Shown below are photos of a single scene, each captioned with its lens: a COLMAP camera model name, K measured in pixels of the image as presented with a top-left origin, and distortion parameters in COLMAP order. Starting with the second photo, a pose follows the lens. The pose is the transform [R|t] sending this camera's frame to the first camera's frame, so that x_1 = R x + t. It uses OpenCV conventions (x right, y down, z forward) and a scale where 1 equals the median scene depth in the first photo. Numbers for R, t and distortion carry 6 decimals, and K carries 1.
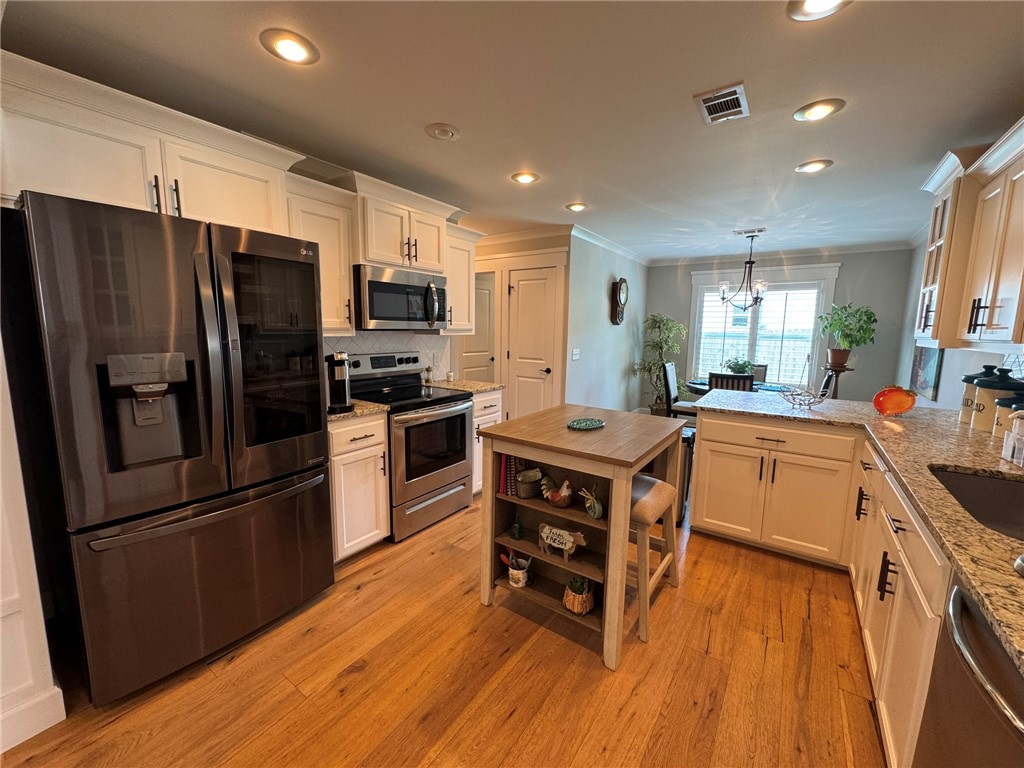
lens RADIAL K [[409.4, 0, 511.1], [0, 409.4, 382.7], [0, 0, 1]] dist [-0.004954, 0.001227]
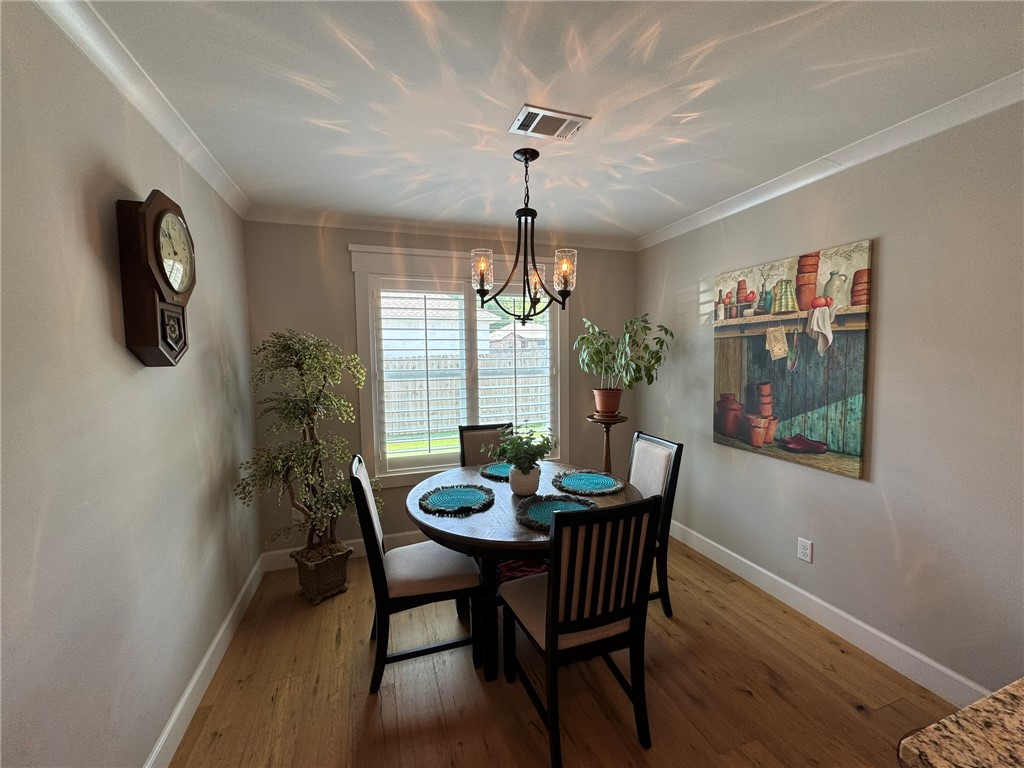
lens RADIAL K [[409.4, 0, 512.0], [0, 409.4, 384.1], [0, 0, 1]] dist [-0.004954, 0.001227]
pose [[0.589761, -0.082885, 0.803313, 0.402309], [0.130466, 0.991431, 0.006512, -0.227691], [-0.796970, 0.100965, 0.595521, 1.480351]]
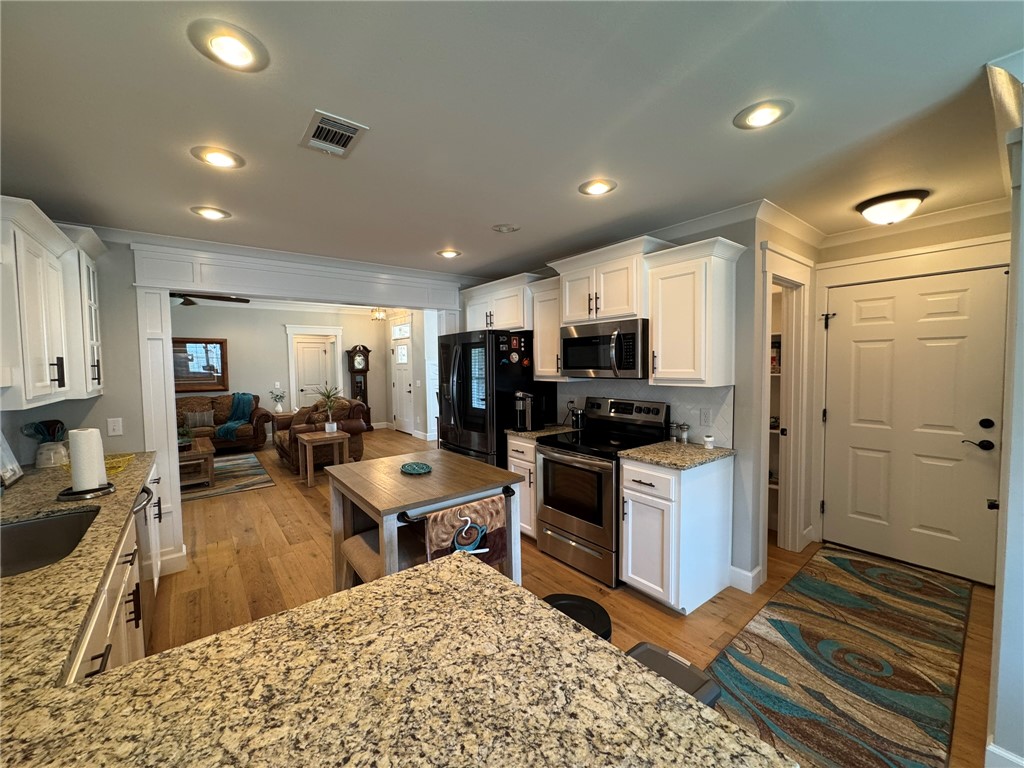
lens RADIAL K [[409.4, 0, 510.0], [0, 409.4, 382.0], [0, 0, 1]] dist [-0.004954, 0.001227]
pose [[-0.292402, 0.034107, -0.955687, 0.998335], [-0.116952, 0.990587, 0.071135, -0.203808], [0.949117, 0.132569, -0.285660, 1.328433]]
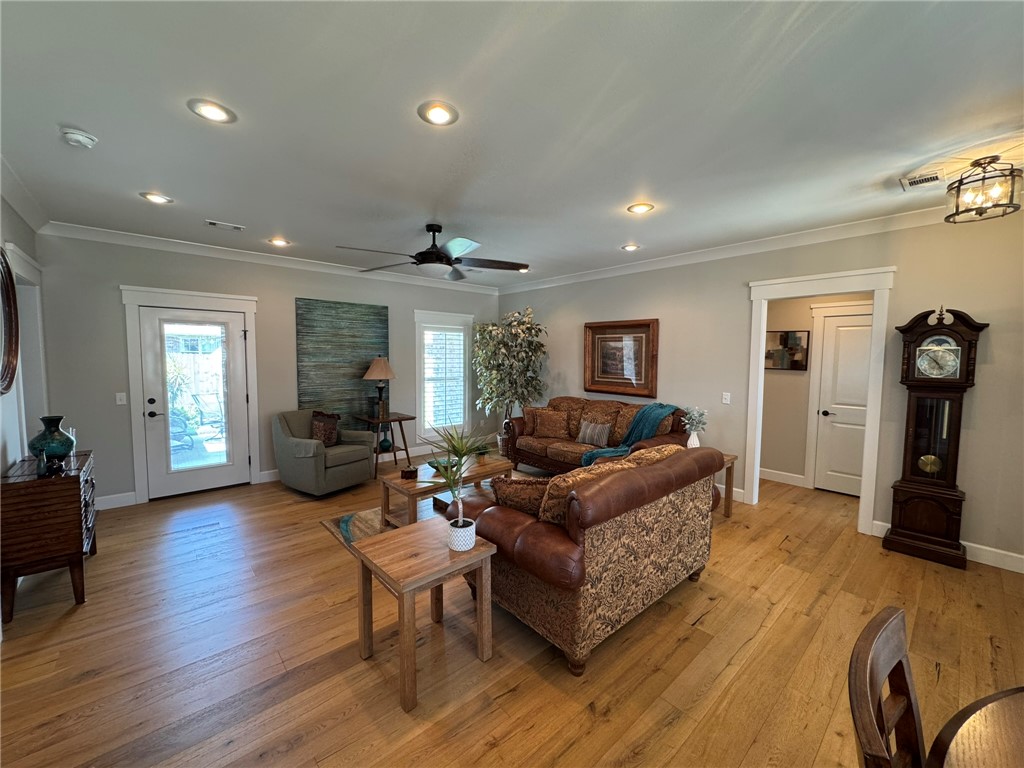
lens RADIAL K [[409.4, 0, 508.4], [0, 409.4, 383.1], [0, 0, 1]] dist [-0.004954, 0.001227]
pose [[-0.971922, -0.039654, 0.231937, -1.205797], [0.007754, 0.979765, 0.199999, -0.151827], [-0.235174, 0.196182, -0.951948, 0.475539]]
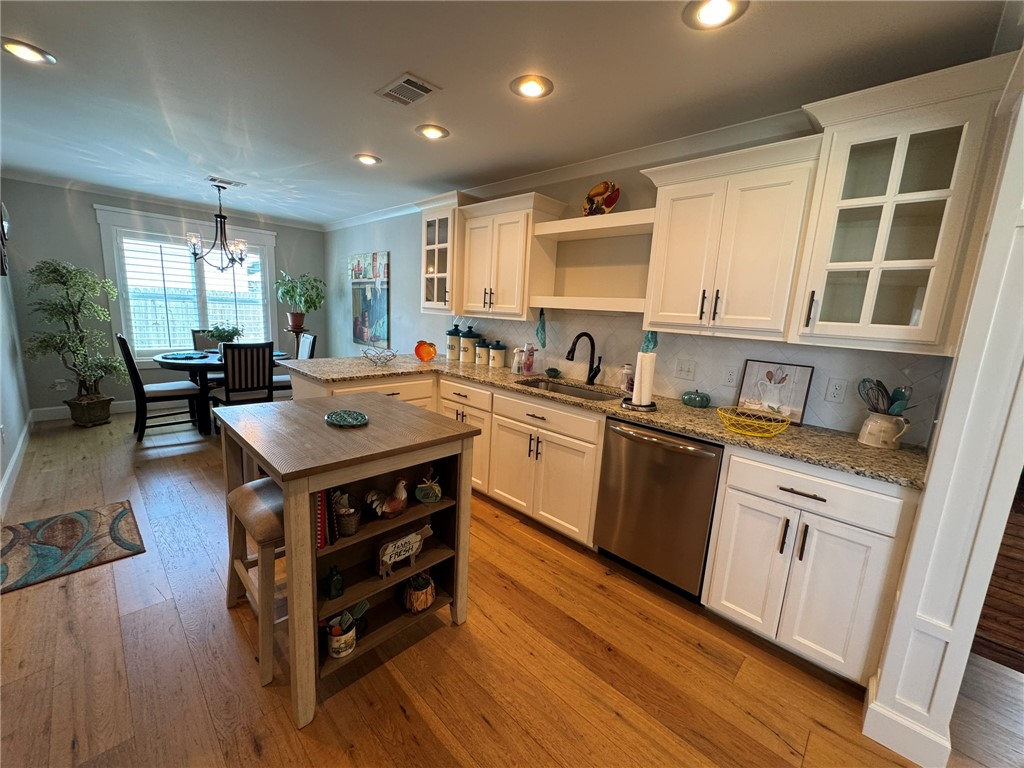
lens RADIAL K [[409.4, 0, 511.9], [0, 409.4, 383.2], [0, 0, 1]] dist [-0.004954, 0.001227]
pose [[0.154012, -0.181457, 0.971264, -0.481756], [0.081118, 0.981996, 0.170599, -0.071505], [-0.984734, 0.052512, 0.165959, 0.468063]]
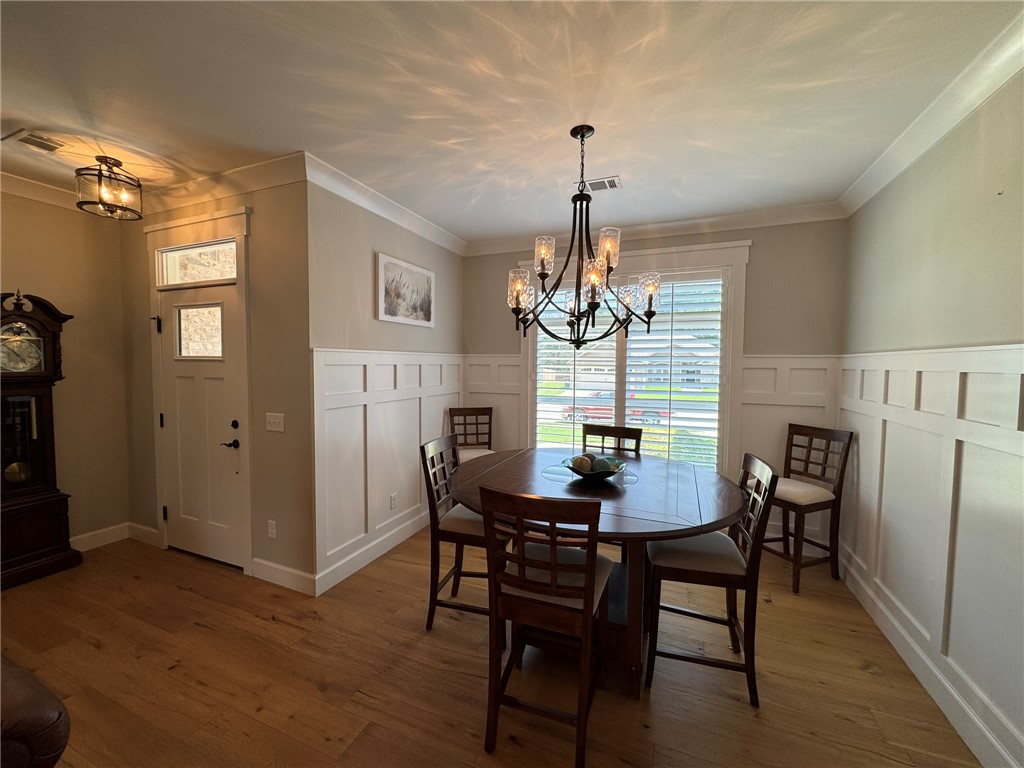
lens RADIAL K [[409.4, 0, 513.0], [0, 409.4, 382.4], [0, 0, 1]] dist [-0.004954, 0.001227]
pose [[0.217368, 0.035386, -0.975448, -0.822722], [-0.134974, 0.990832, 0.005866, -0.059350], [0.966713, 0.130385, 0.220151, -0.014749]]
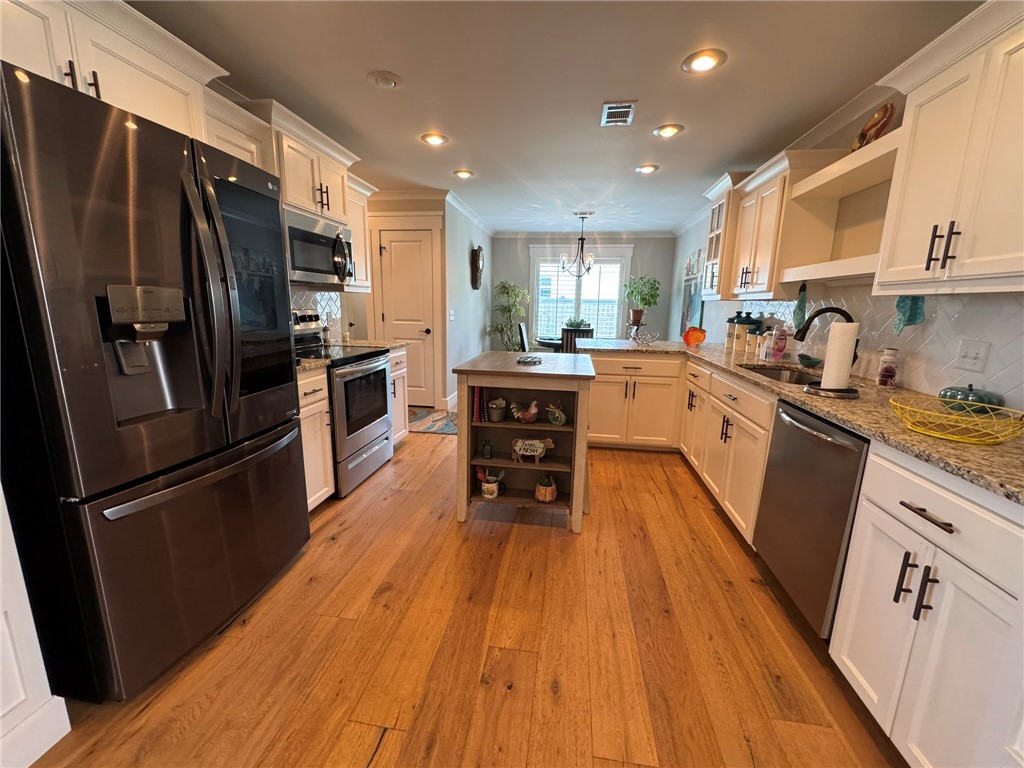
lens RADIAL K [[409.4, 0, 511.2], [0, 409.4, 382.4], [0, 0, 1]] dist [-0.004954, 0.001227]
pose [[0.894375, -0.081898, 0.439758, -0.361278], [0.053840, 0.995659, 0.075927, 0.063156], [-0.444067, -0.044230, 0.894901, -0.067162]]
